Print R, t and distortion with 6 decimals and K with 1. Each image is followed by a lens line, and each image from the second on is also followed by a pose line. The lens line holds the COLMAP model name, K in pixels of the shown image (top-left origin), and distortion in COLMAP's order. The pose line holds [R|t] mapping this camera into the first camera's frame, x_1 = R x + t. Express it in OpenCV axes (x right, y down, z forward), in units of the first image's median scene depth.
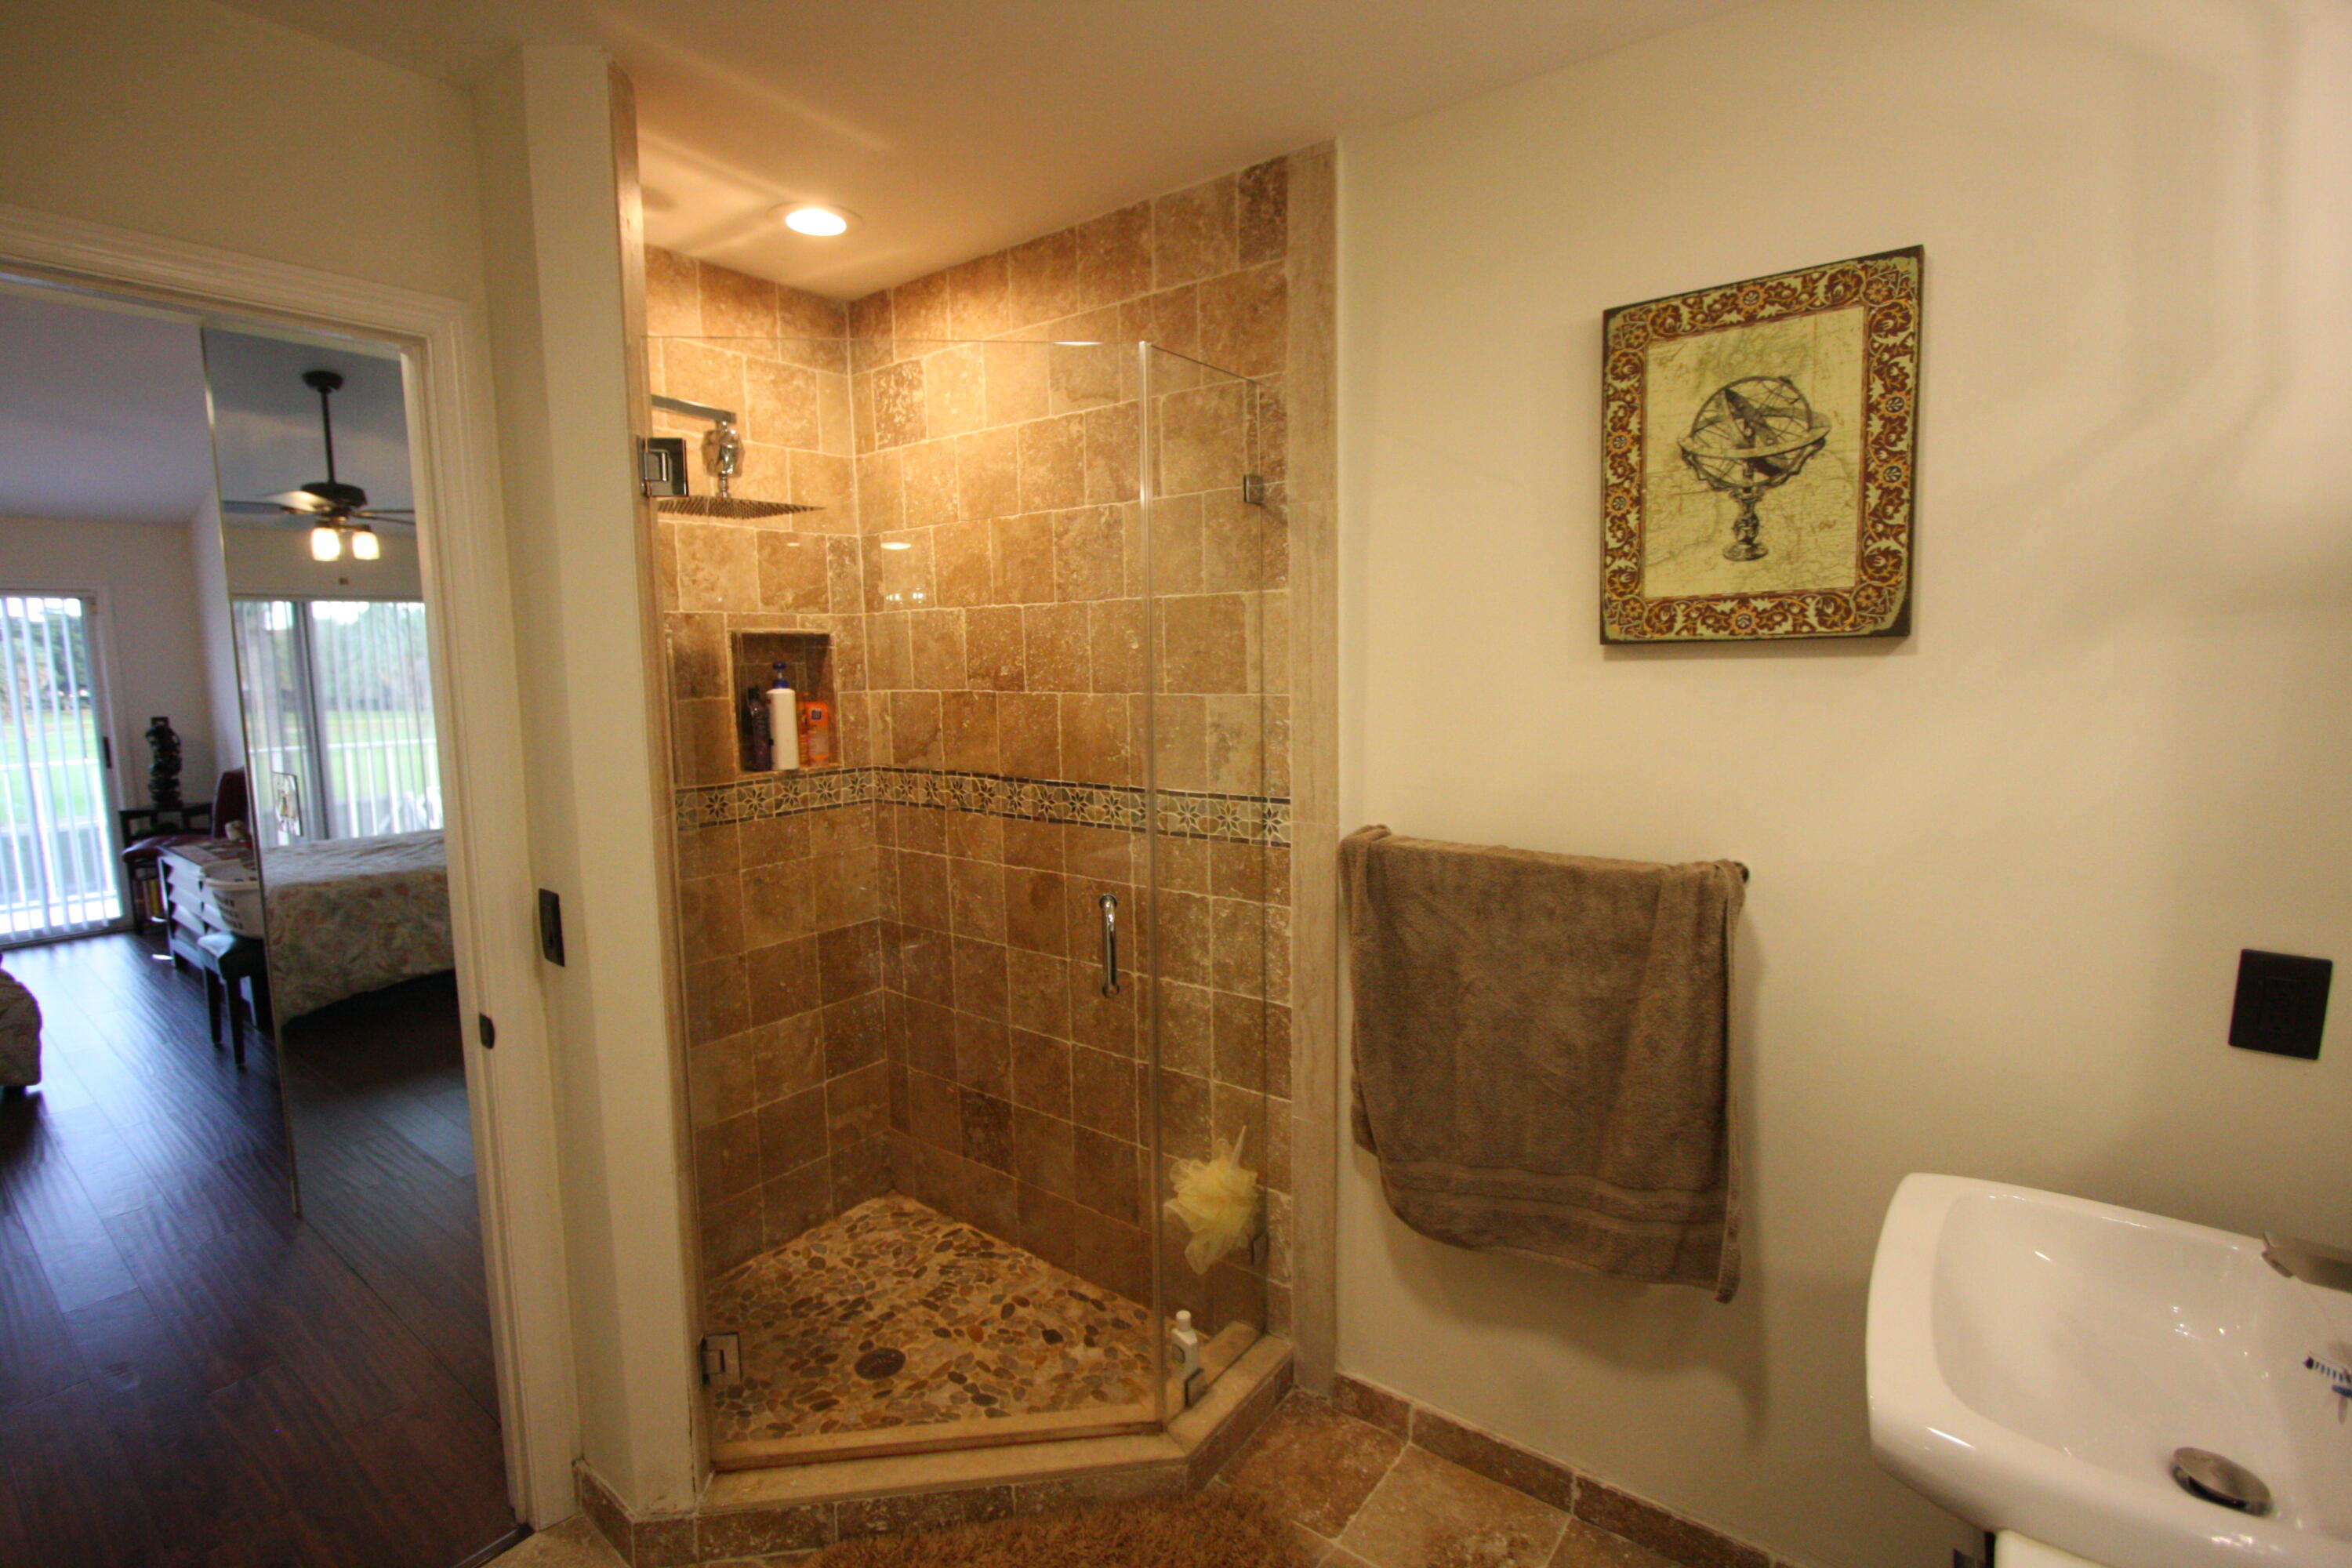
lens RADIAL K [[1084.7, 0, 1157.2], [0, 1084.7, 778.6], [0, 0, 1]] dist [-0.015885, 0.000863]
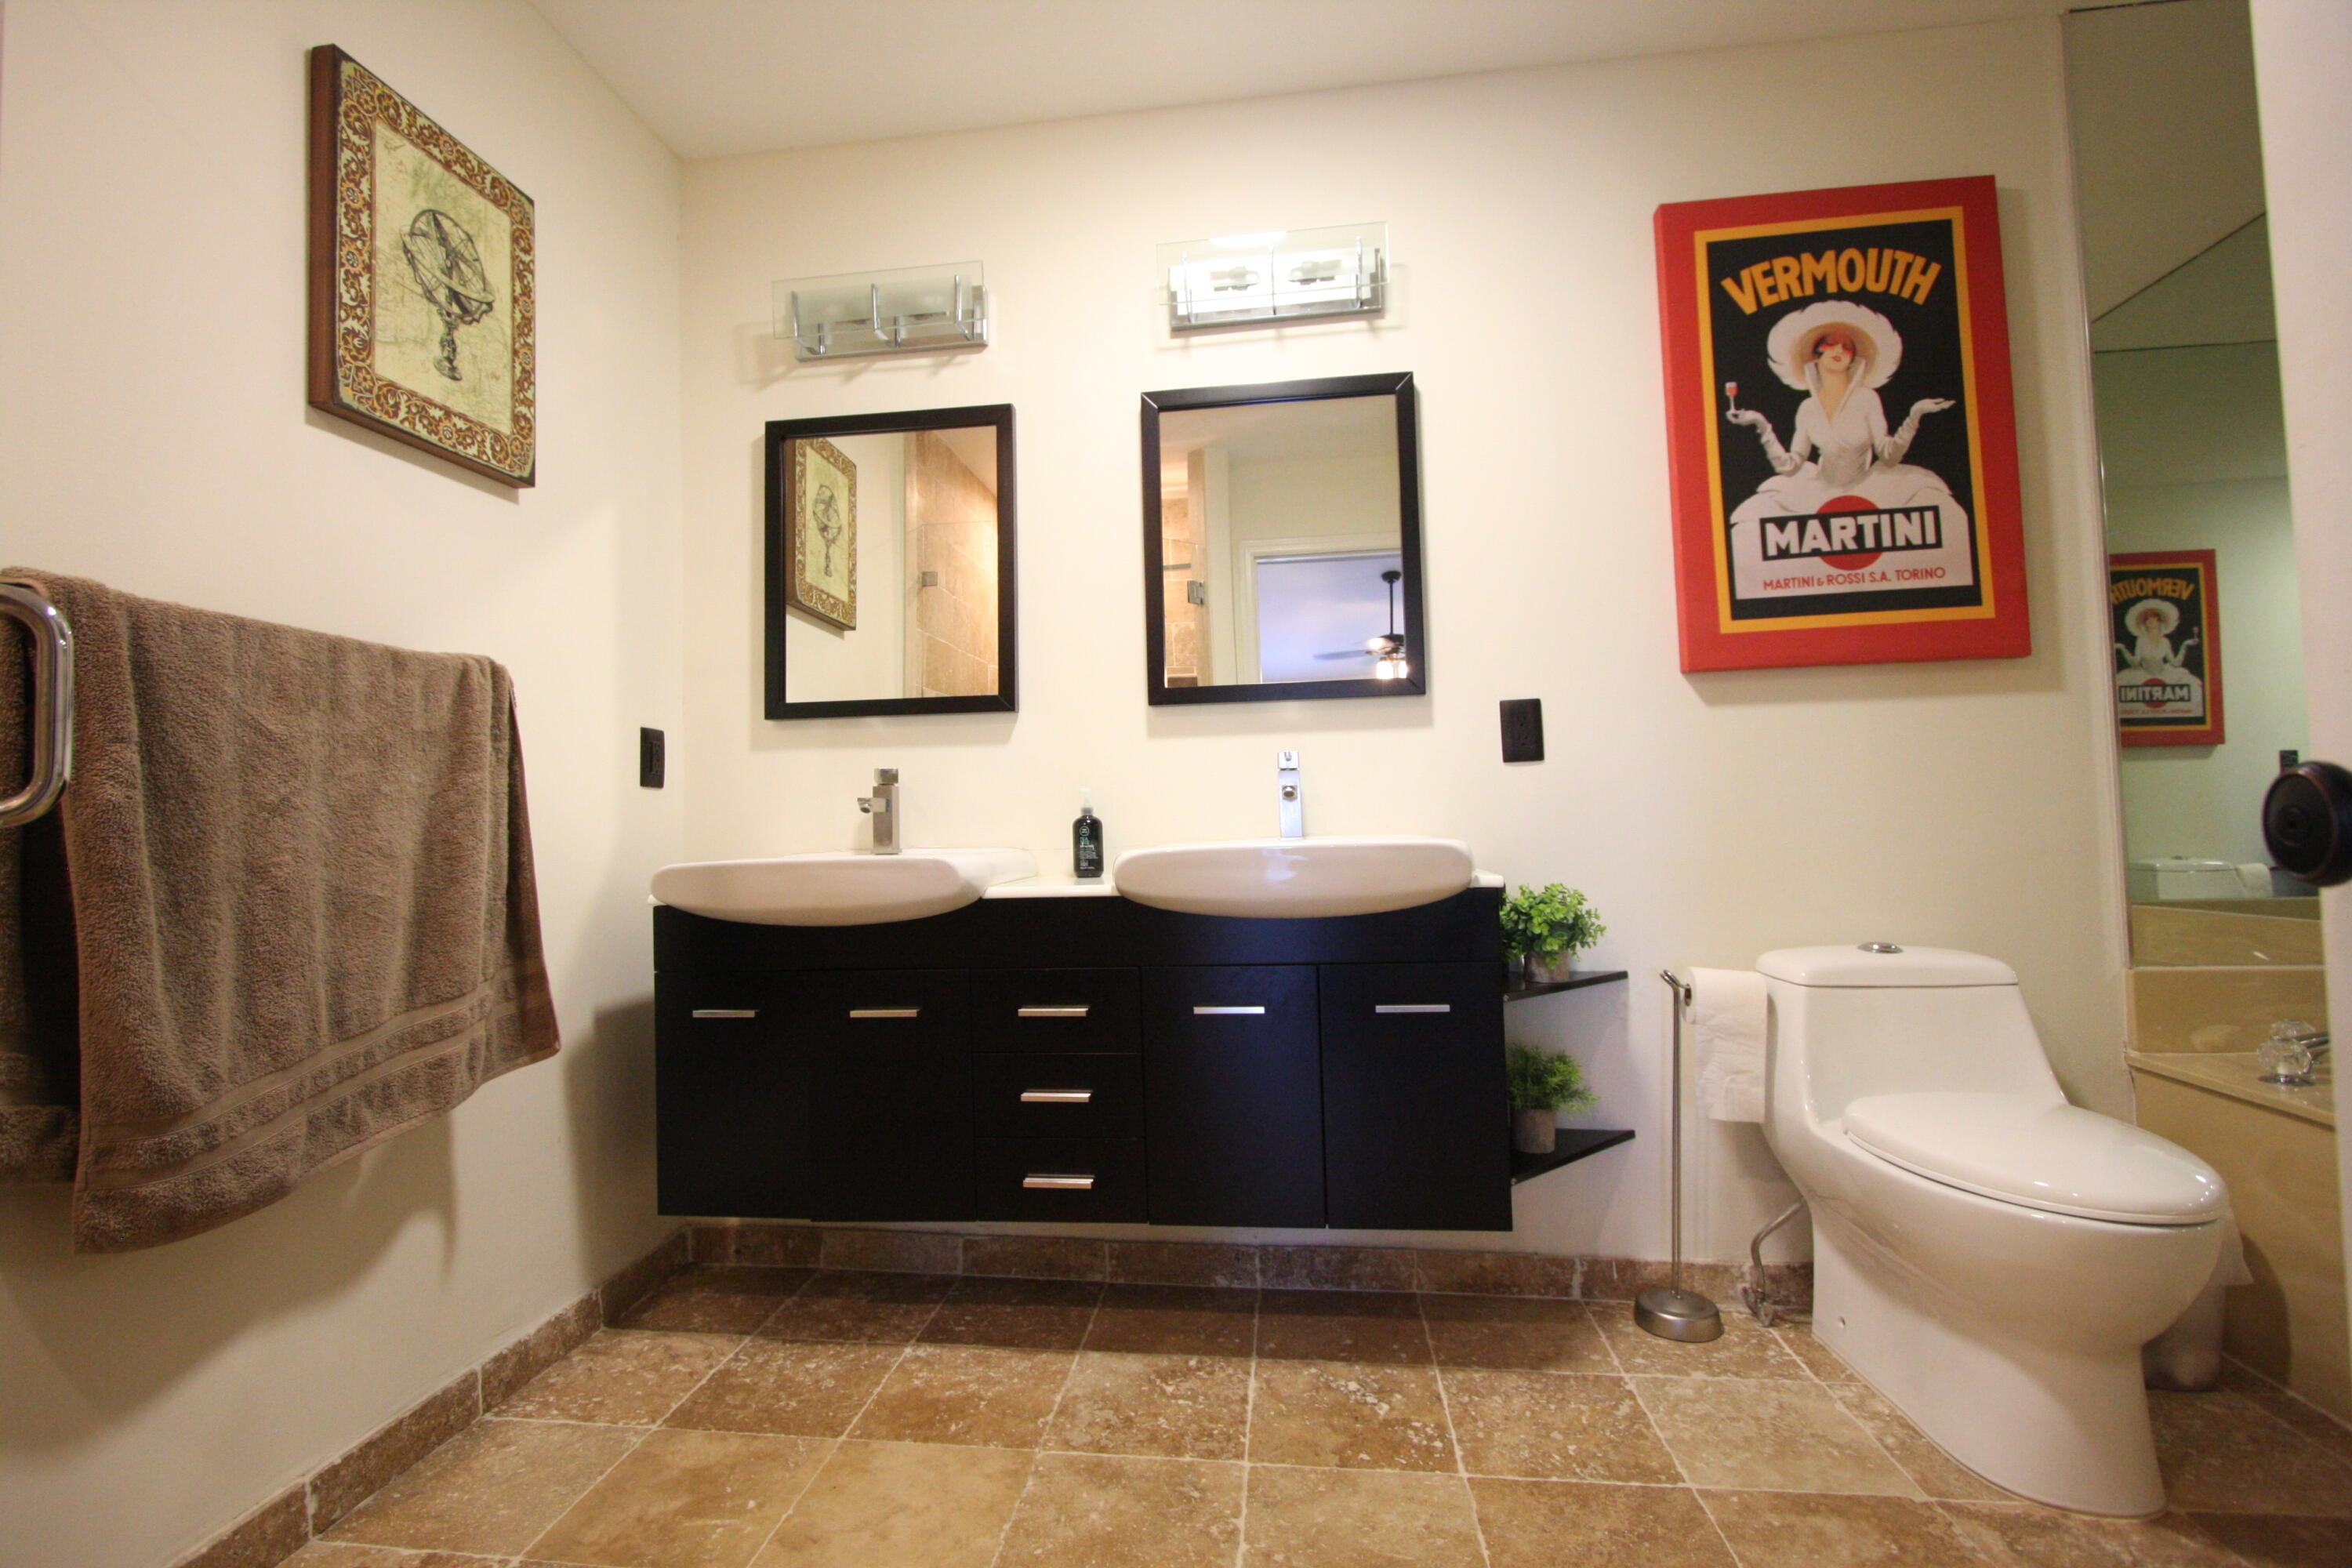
lens RADIAL K [[1084.7, 0, 1158.3], [0, 1084.7, 786.9], [0, 0, 1]] dist [-0.015885, 0.000863]
pose [[-0.505353, 0.057190, 0.861016, -0.580314], [0.132955, 0.991047, 0.012207, 0.230893], [-0.852609, 0.120646, -0.508432, 0.802666]]
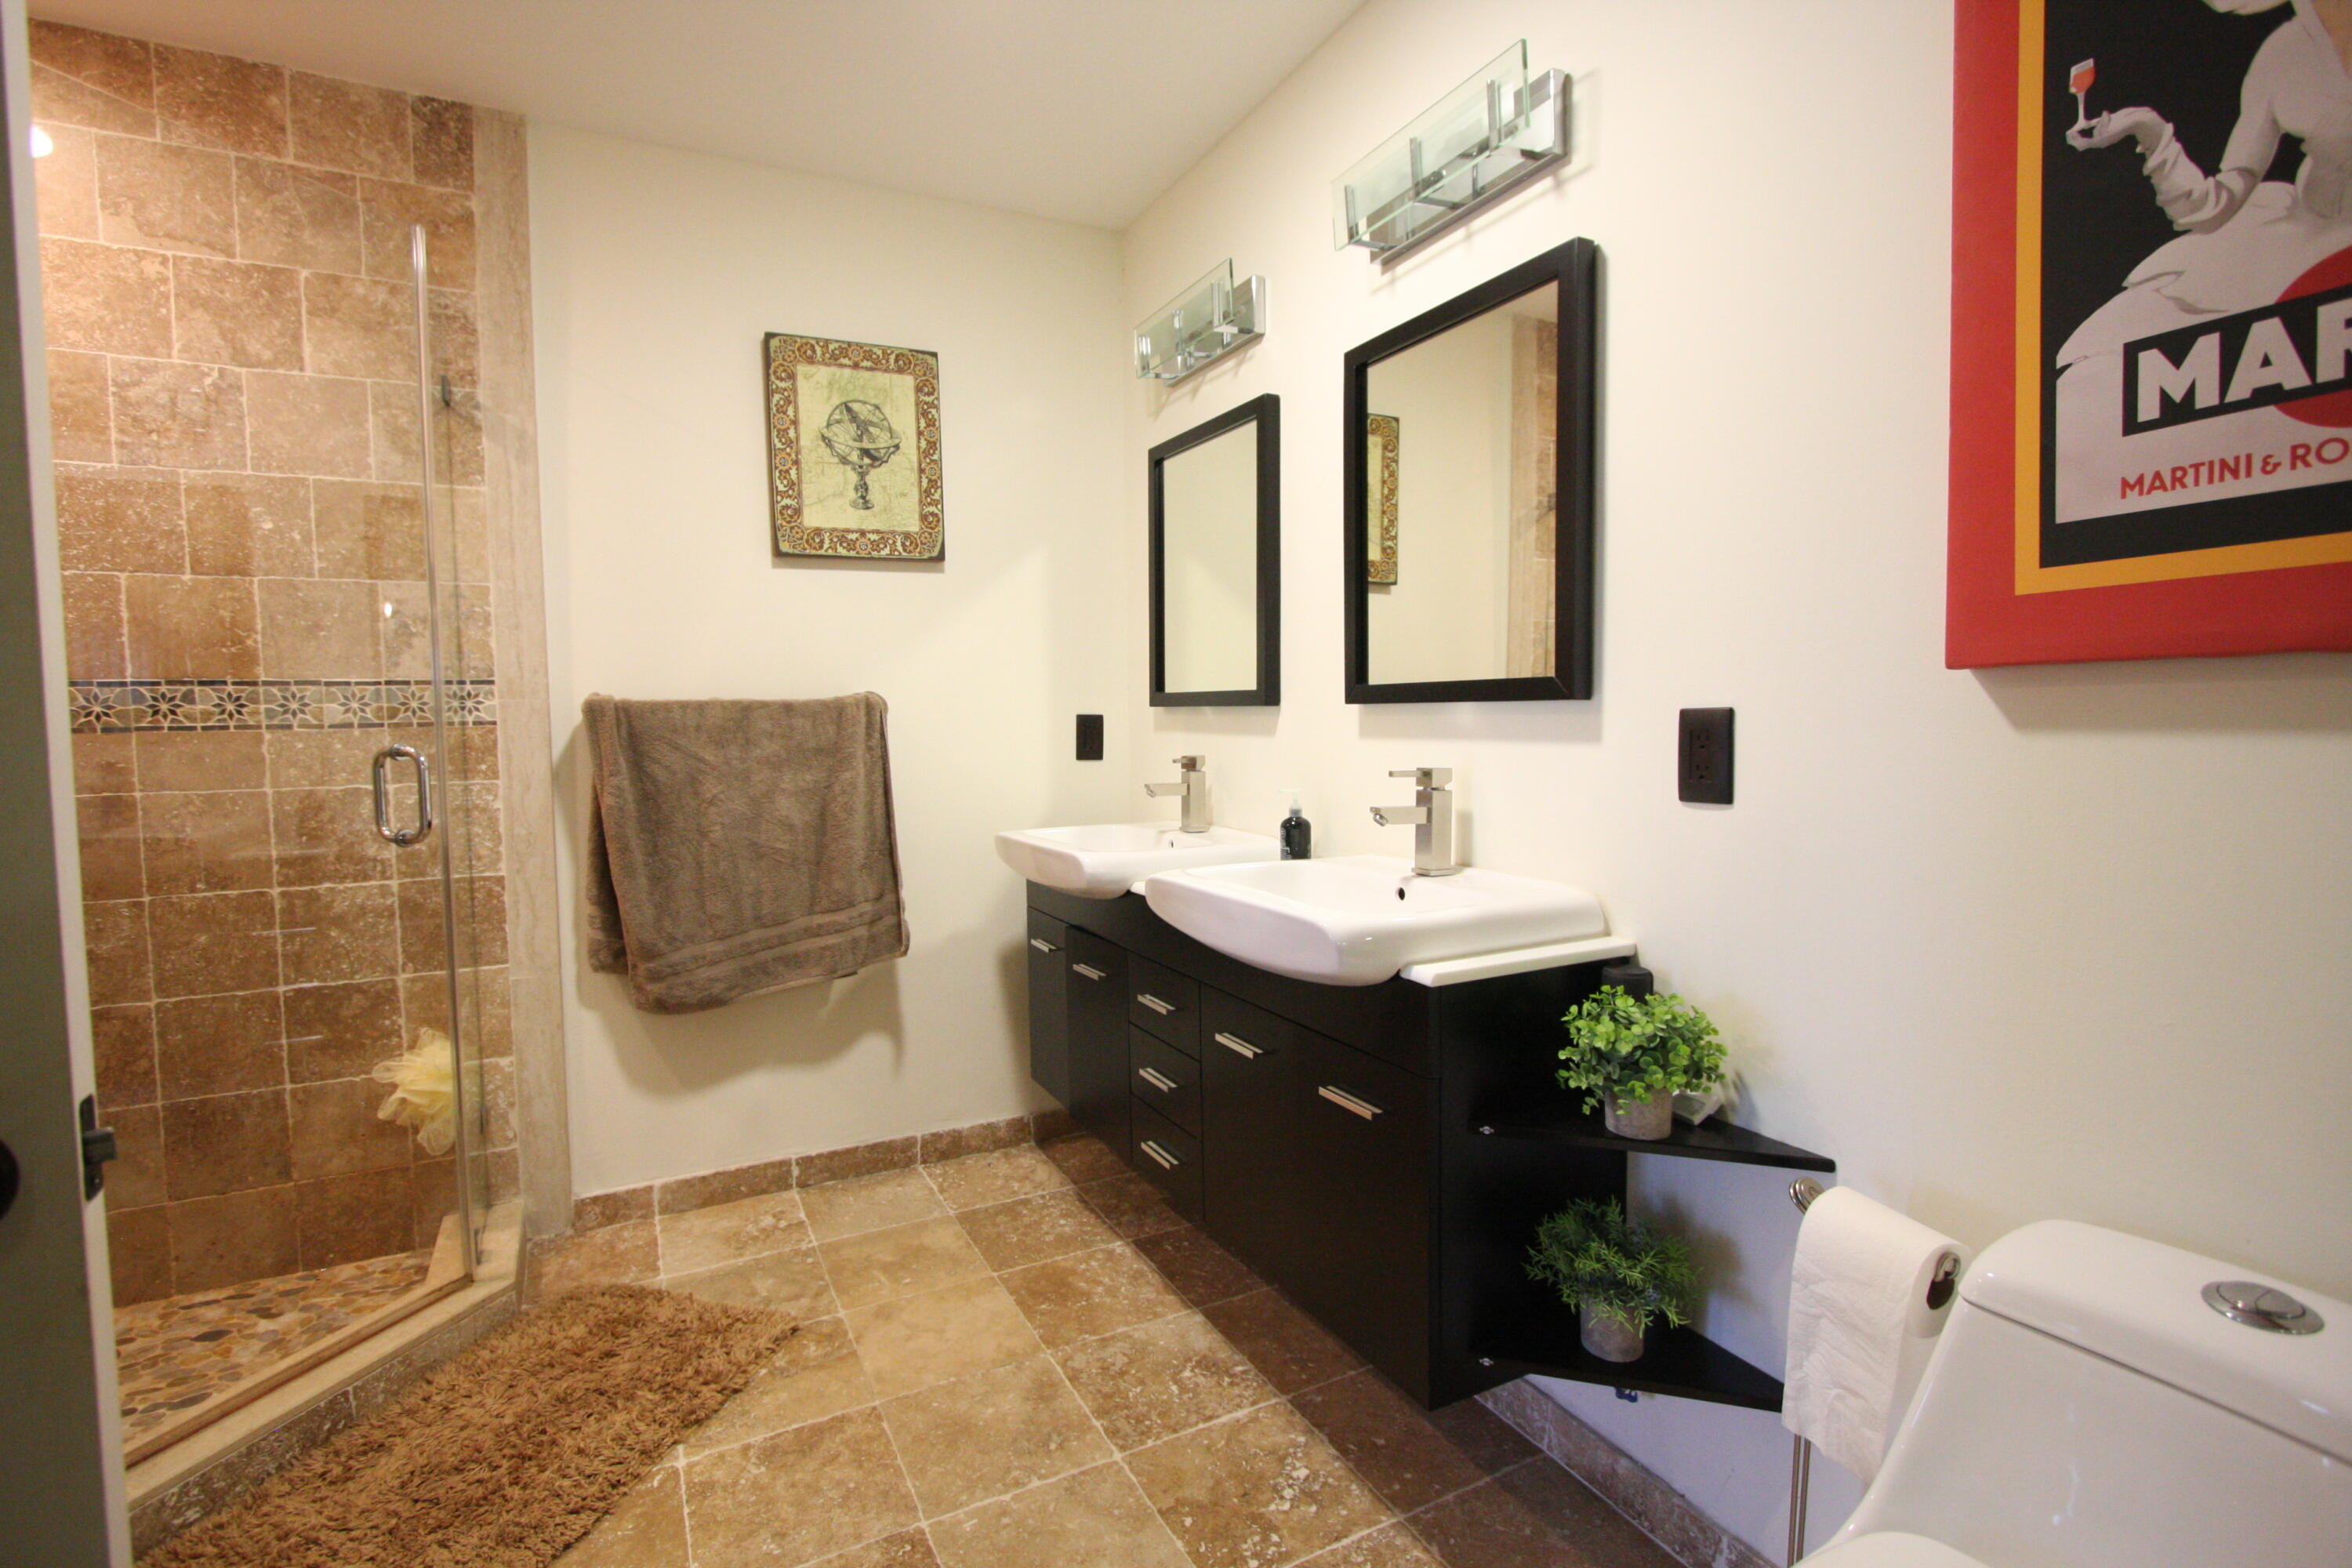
lens RADIAL K [[1084.7, 0, 1154.5], [0, 1084.7, 787.2], [0, 0, 1]] dist [-0.015885, 0.000863]
pose [[0.430566, -0.051297, 0.901100, -0.633701], [0.109548, 0.993973, 0.004240, 0.214173], [-0.895886, 0.096888, 0.433590, -0.066440]]
